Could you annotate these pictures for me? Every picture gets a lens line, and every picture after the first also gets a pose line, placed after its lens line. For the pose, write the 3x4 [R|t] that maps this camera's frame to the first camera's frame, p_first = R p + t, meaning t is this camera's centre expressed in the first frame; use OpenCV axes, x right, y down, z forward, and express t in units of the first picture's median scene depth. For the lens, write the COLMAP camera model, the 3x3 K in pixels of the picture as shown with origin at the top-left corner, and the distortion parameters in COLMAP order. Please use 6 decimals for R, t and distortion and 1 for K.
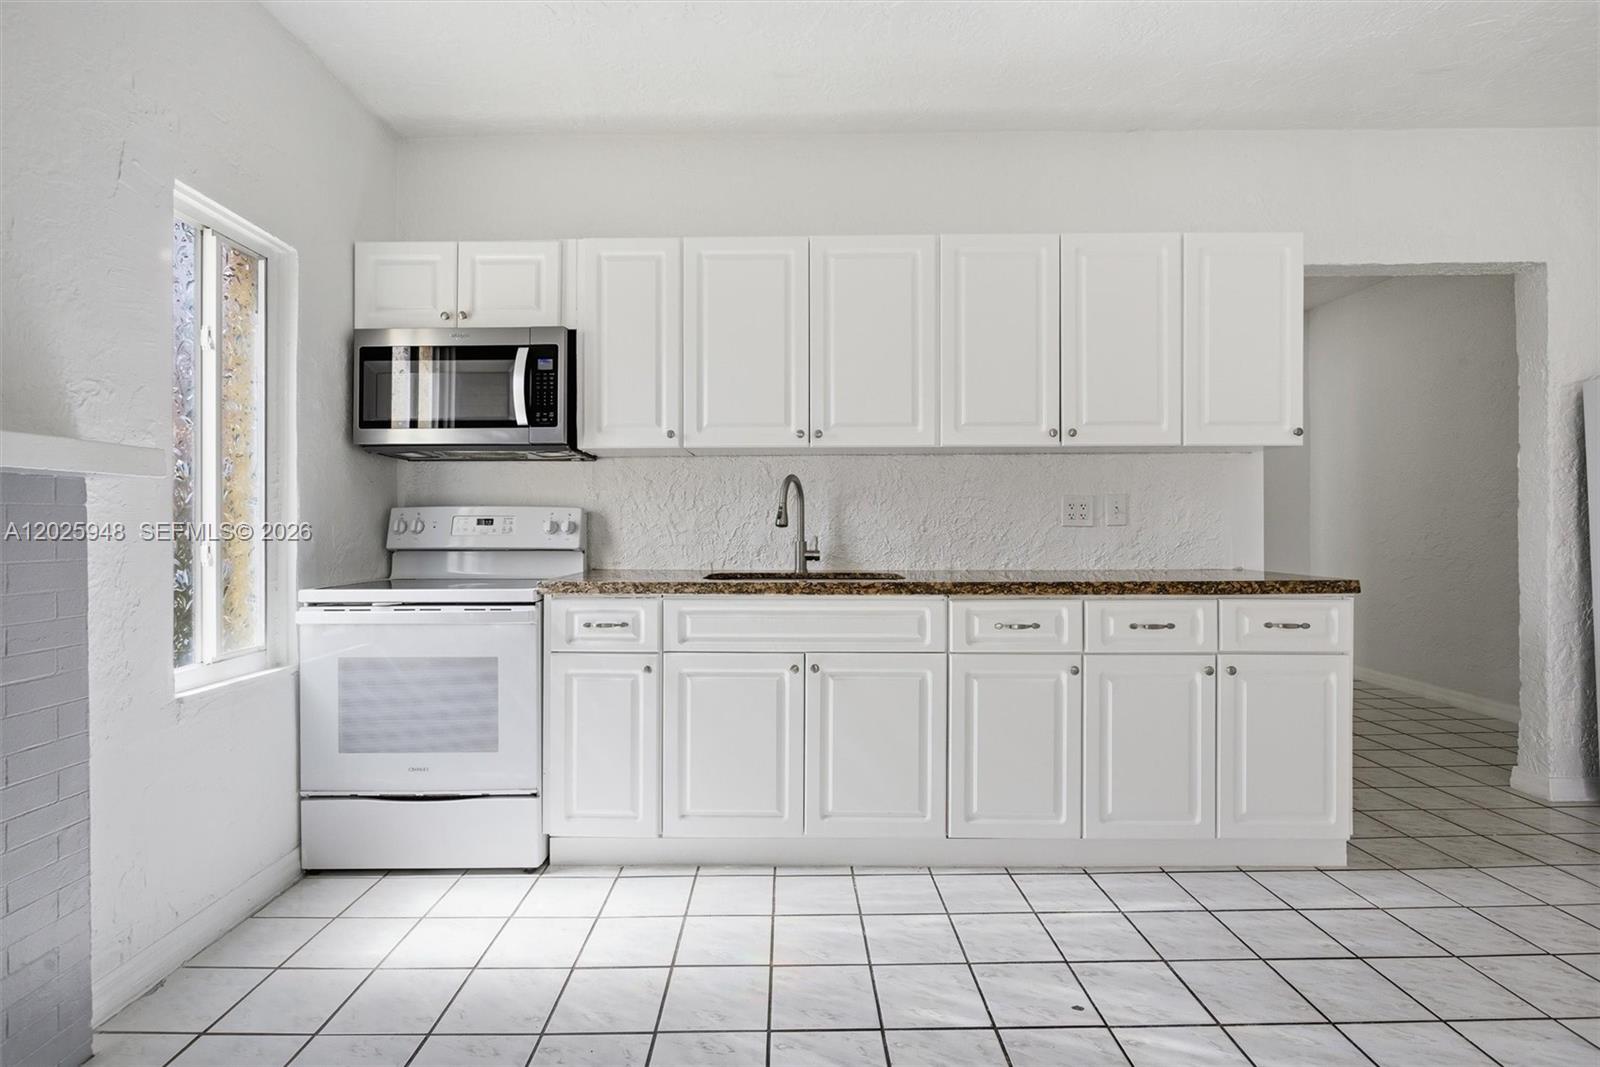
lens RADIAL K [[761.2, 0, 800.8], [0, 761.2, 527.4], [0, 0, 1]] dist [-0.013333, 0.003721]
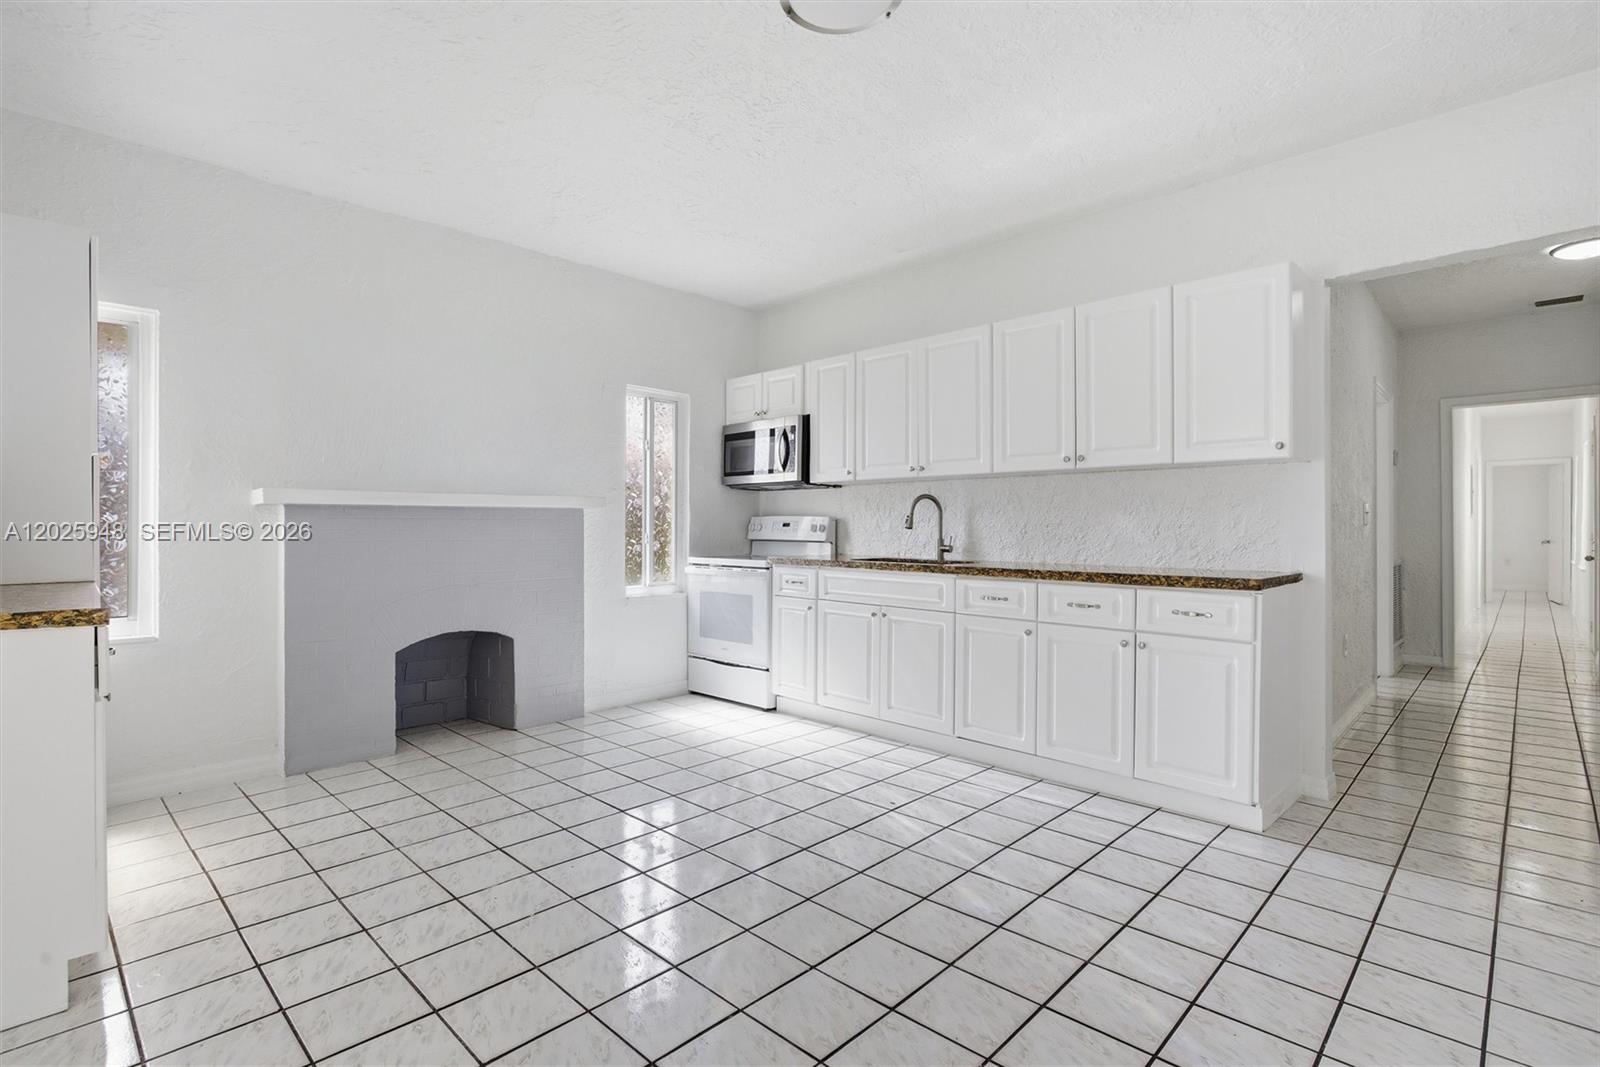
lens RADIAL K [[761.2, 0, 793.6], [0, 761.2, 528.7], [0, 0, 1]] dist [-0.013333, 0.003721]
pose [[0.714048, 0.007789, -0.700053, 1.011457], [-0.007153, 0.999967, 0.003830, -0.006039], [0.700060, 0.002272, 0.714081, -0.300897]]
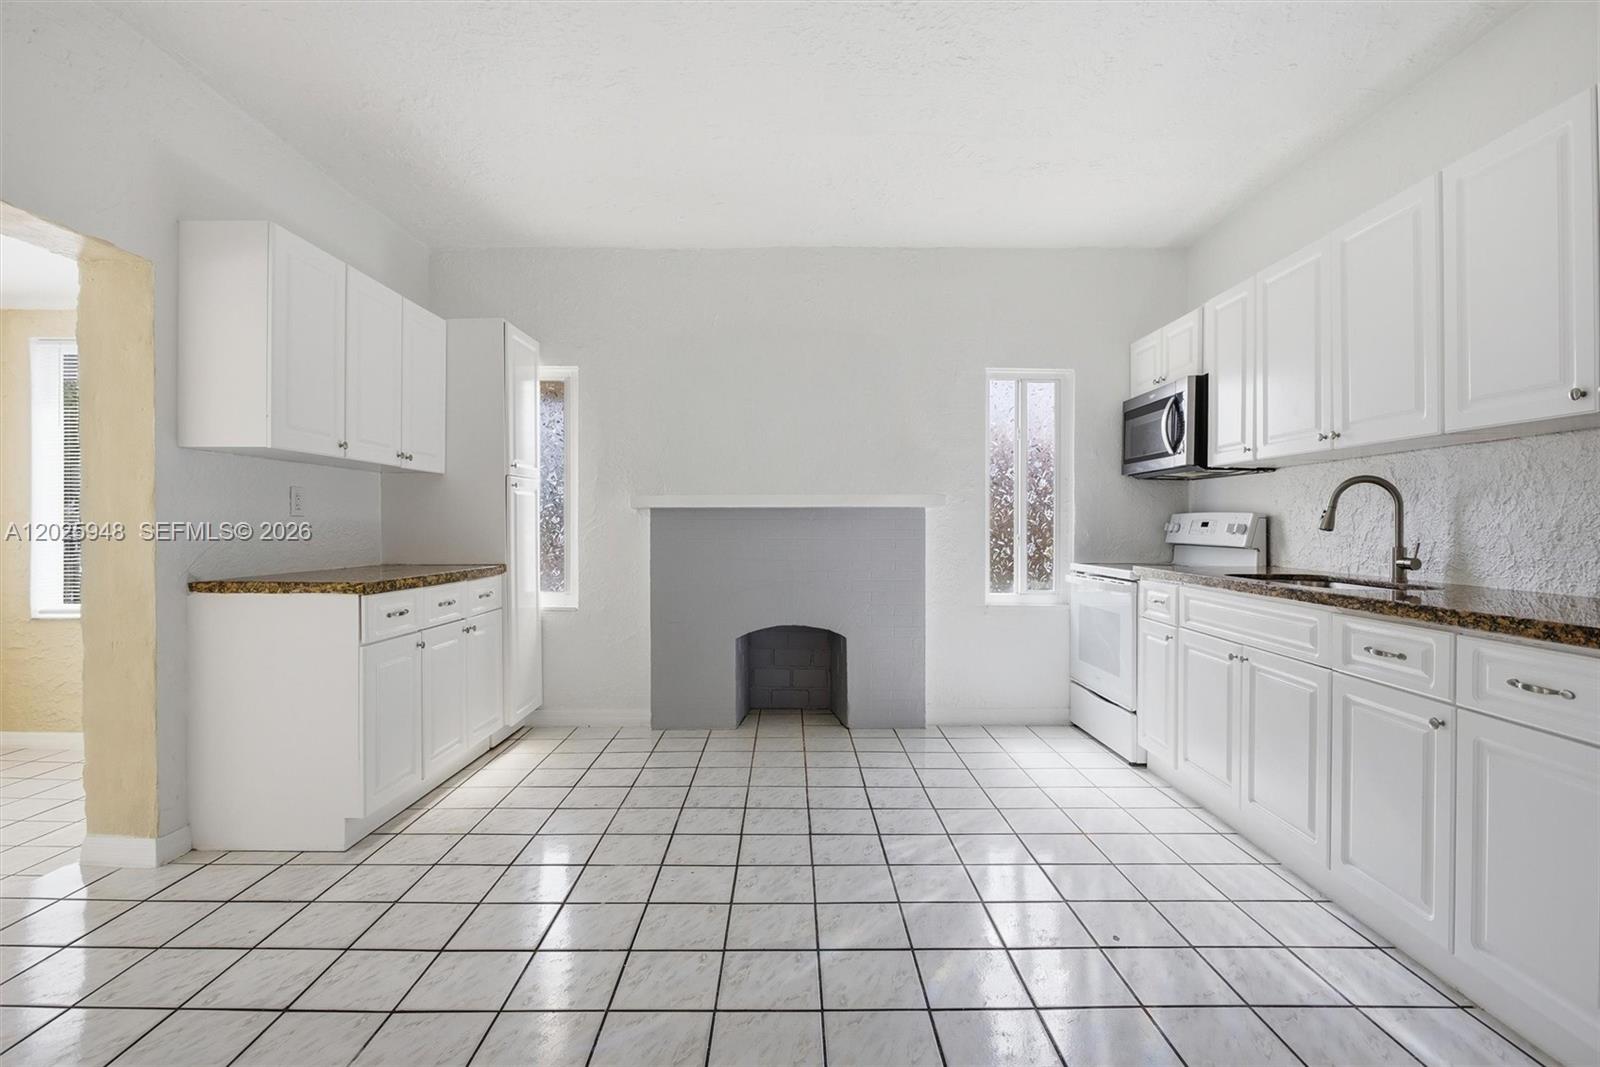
lens RADIAL K [[761.2, 0, 794.9], [0, 761.2, 526.7], [0, 0, 1]] dist [-0.013333, 0.003721]
pose [[0.005509, 0.007484, -0.999957, 1.089630], [-0.005166, 0.999959, 0.007455, -0.010770], [0.999971, 0.005125, 0.005547, 0.343959]]
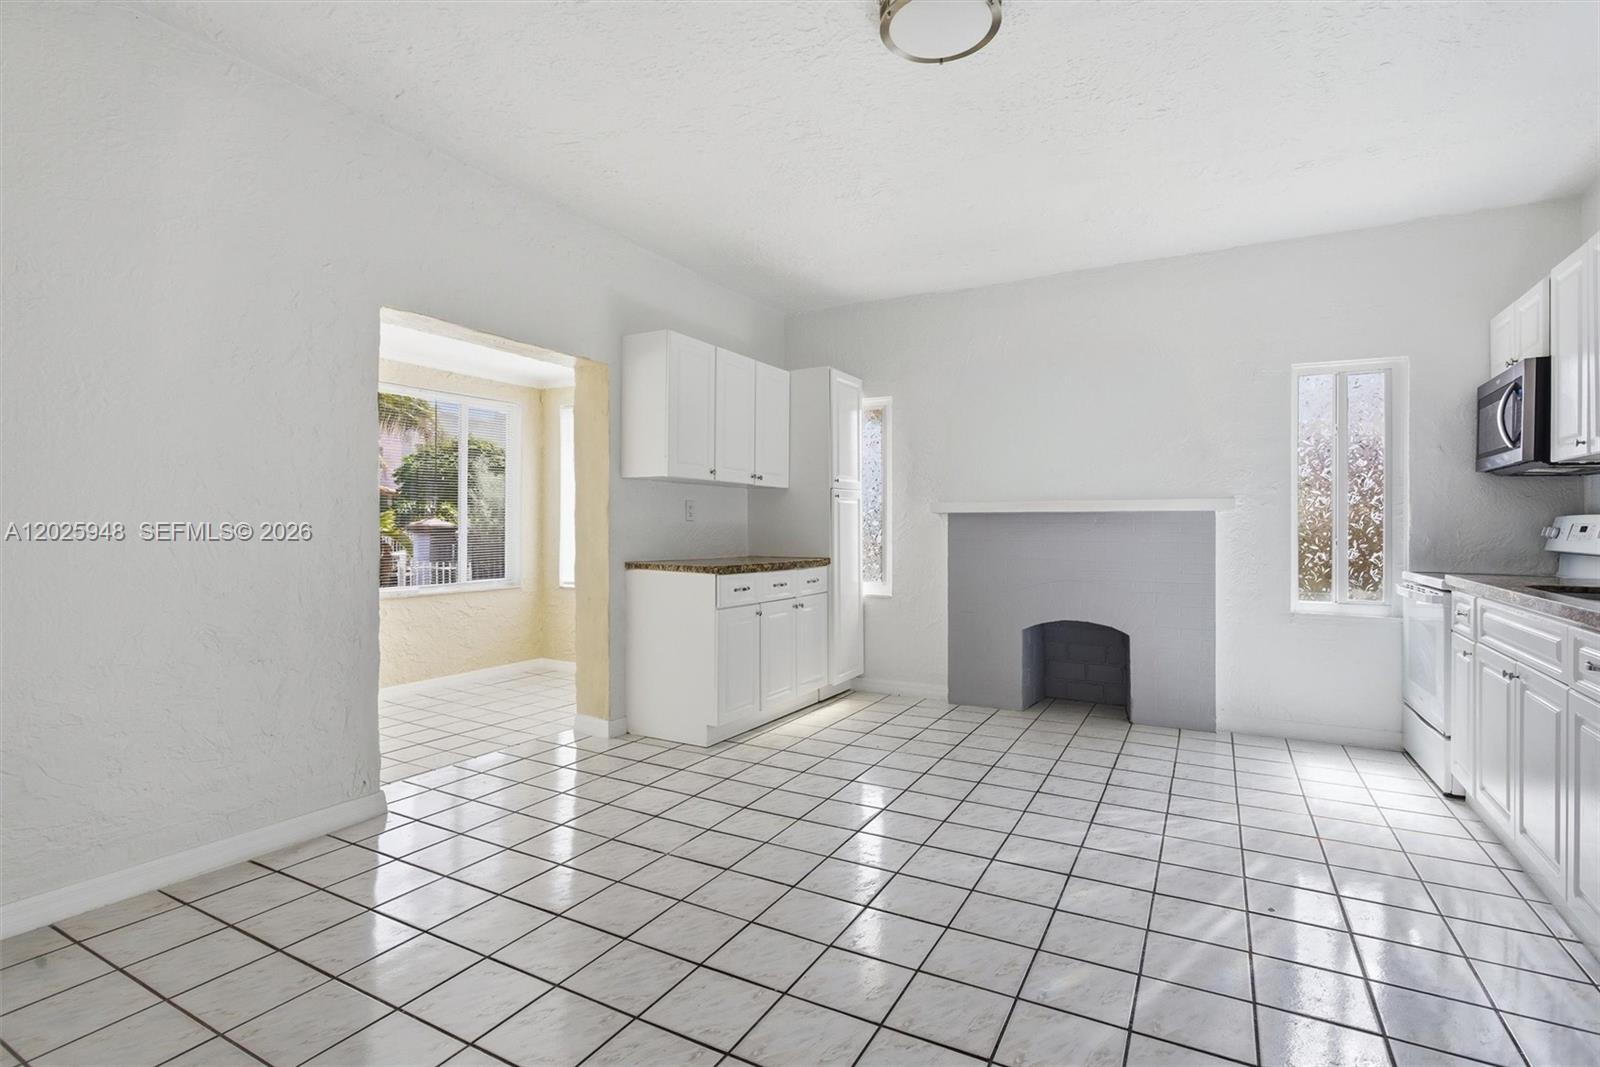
lens RADIAL K [[761.2, 0, 796.0], [0, 761.2, 523.7], [0, 0, 1]] dist [-0.013333, 0.003721]
pose [[-0.477916, 0.000819, -0.878405, 1.325367], [-0.005048, 0.999980, 0.003679, -0.015710], [0.878391, 0.006193, -0.477903, 0.633033]]
